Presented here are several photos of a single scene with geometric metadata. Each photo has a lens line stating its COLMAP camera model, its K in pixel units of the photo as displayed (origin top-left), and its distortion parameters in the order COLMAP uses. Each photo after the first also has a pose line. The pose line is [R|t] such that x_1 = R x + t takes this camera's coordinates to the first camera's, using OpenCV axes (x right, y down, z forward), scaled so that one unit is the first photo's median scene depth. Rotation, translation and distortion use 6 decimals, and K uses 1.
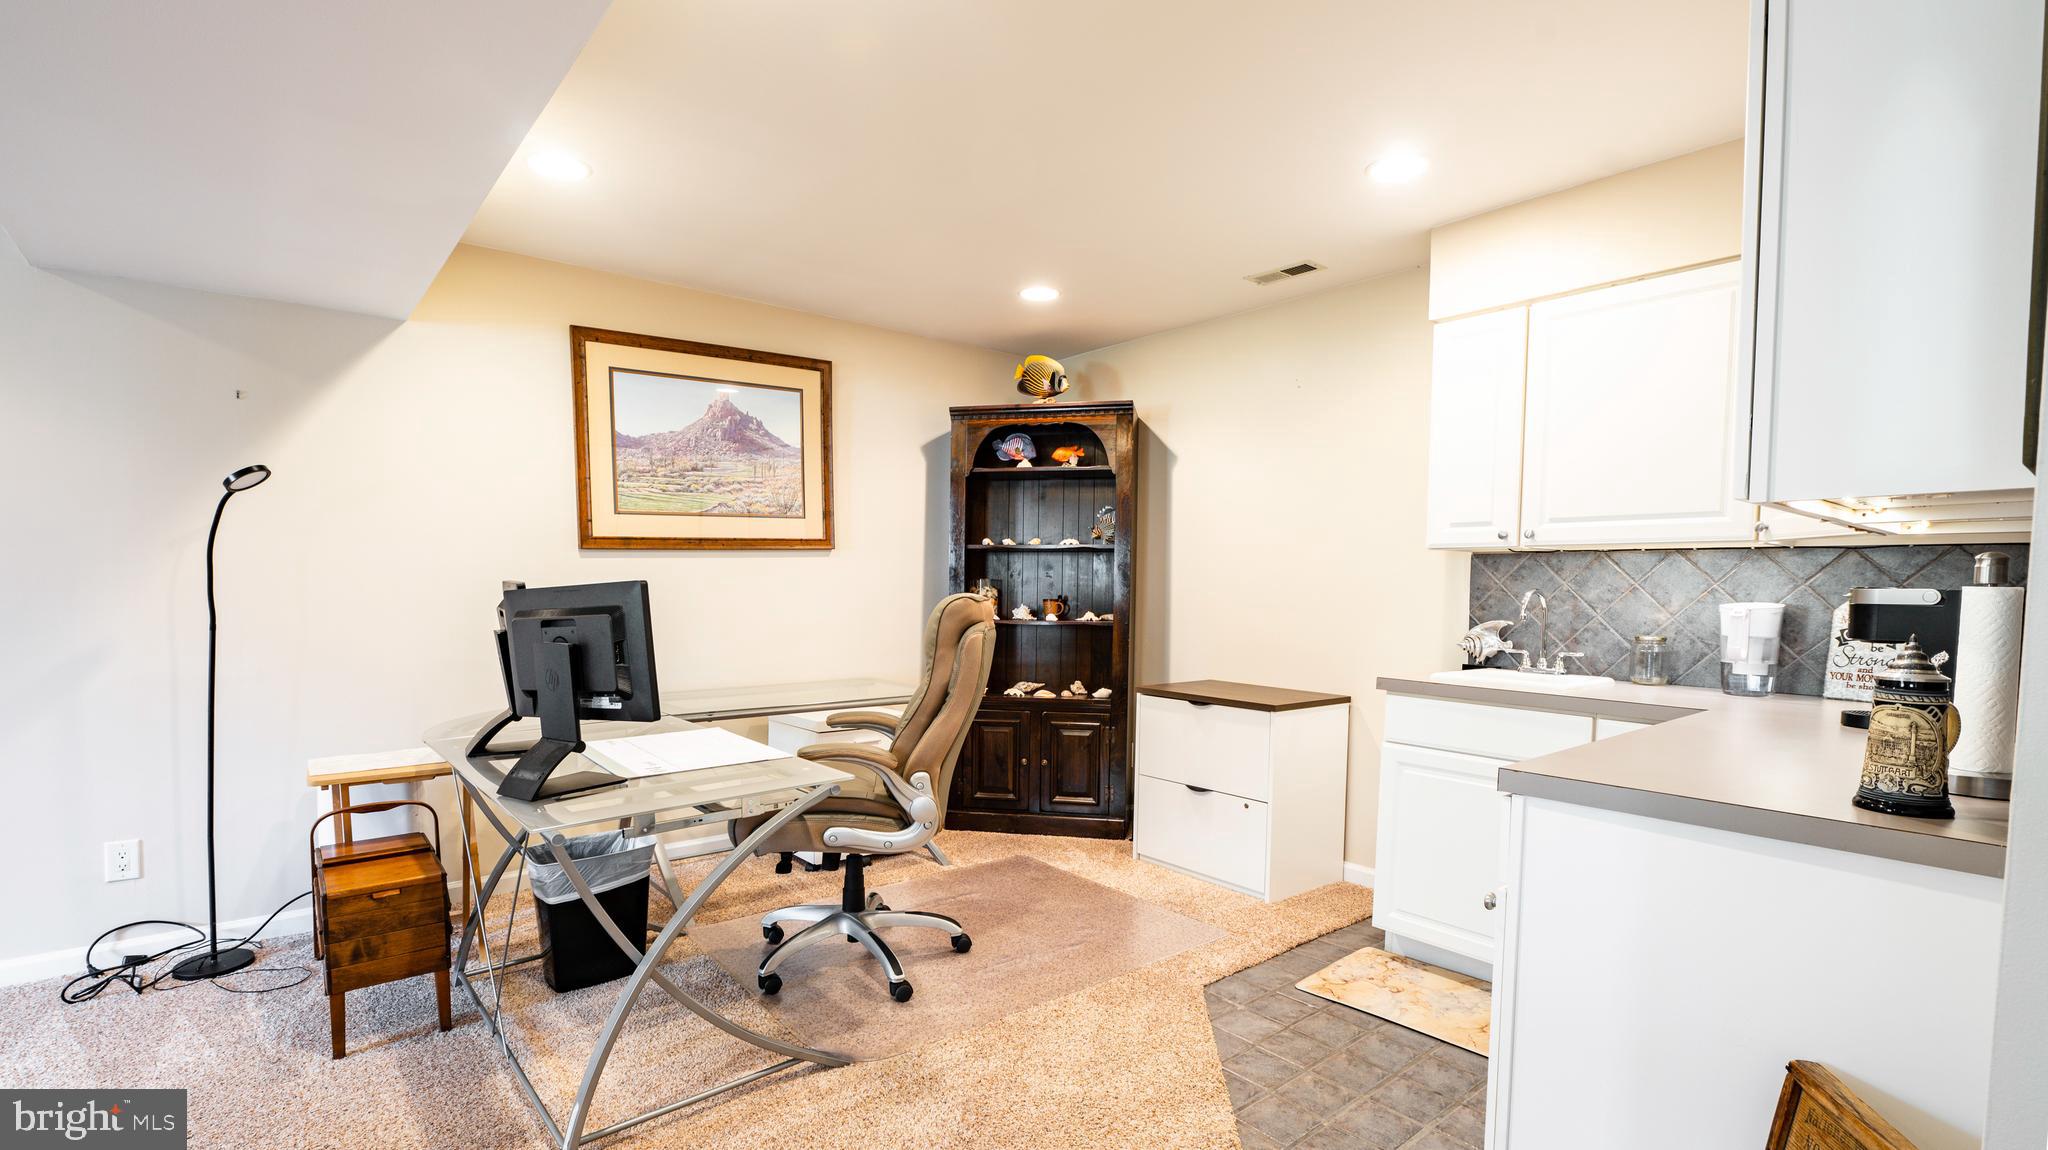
lens RADIAL K [[942.6, 0, 1003.3], [0, 942.6, 632.8], [0, 0, 1]] dist [0.002599, -0.000032]
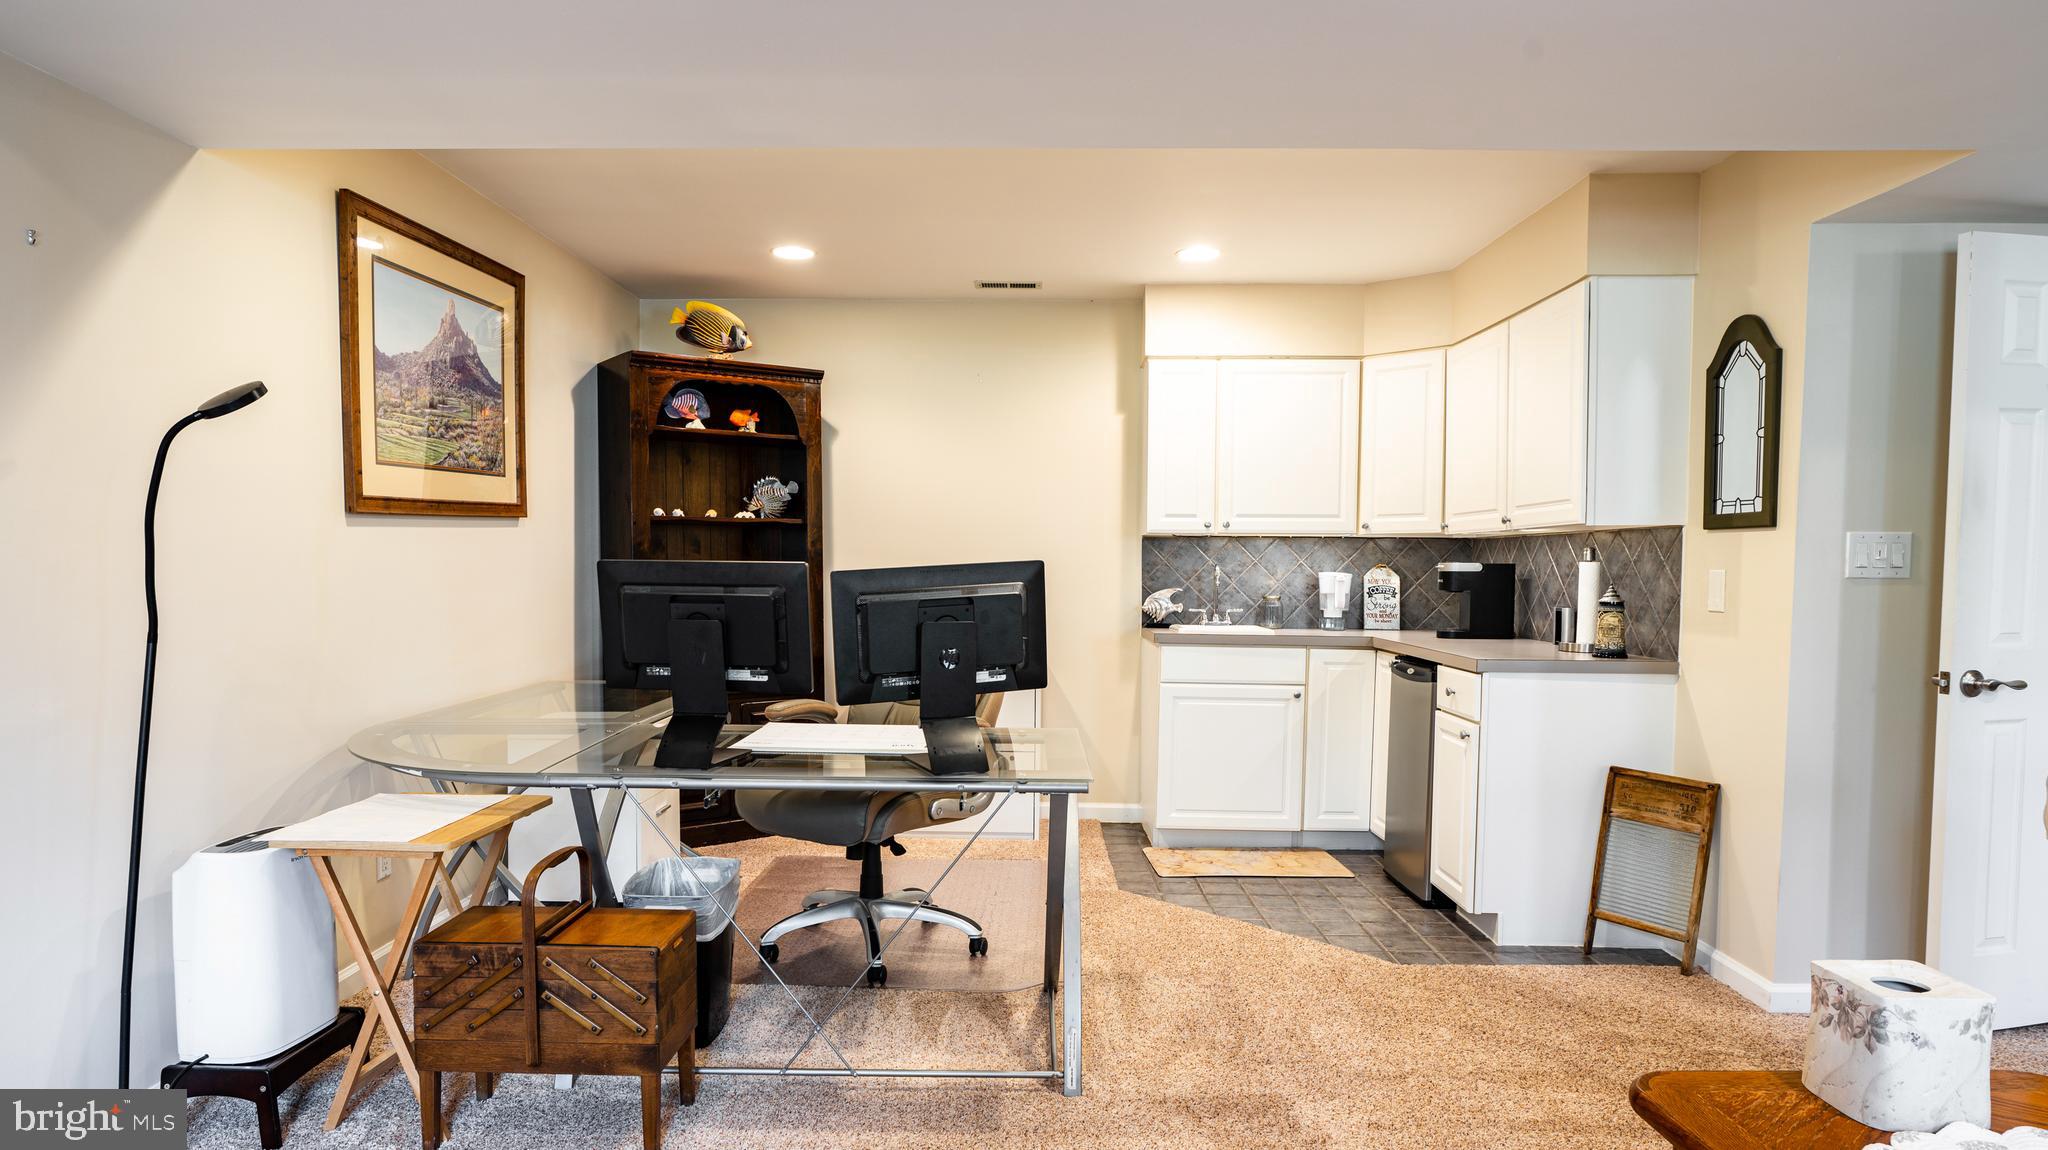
lens RADIAL K [[1240.0, 0, 1017.7], [0, 1240.0, 616.9], [0, 0, 1]] dist [0.007744, 0.002231]
pose [[0.645920, -0.037613, 0.762478, -0.805313], [0.041158, 0.999049, 0.014416, -0.006039], [-0.762295, 0.022071, 0.646853, 0.040200]]
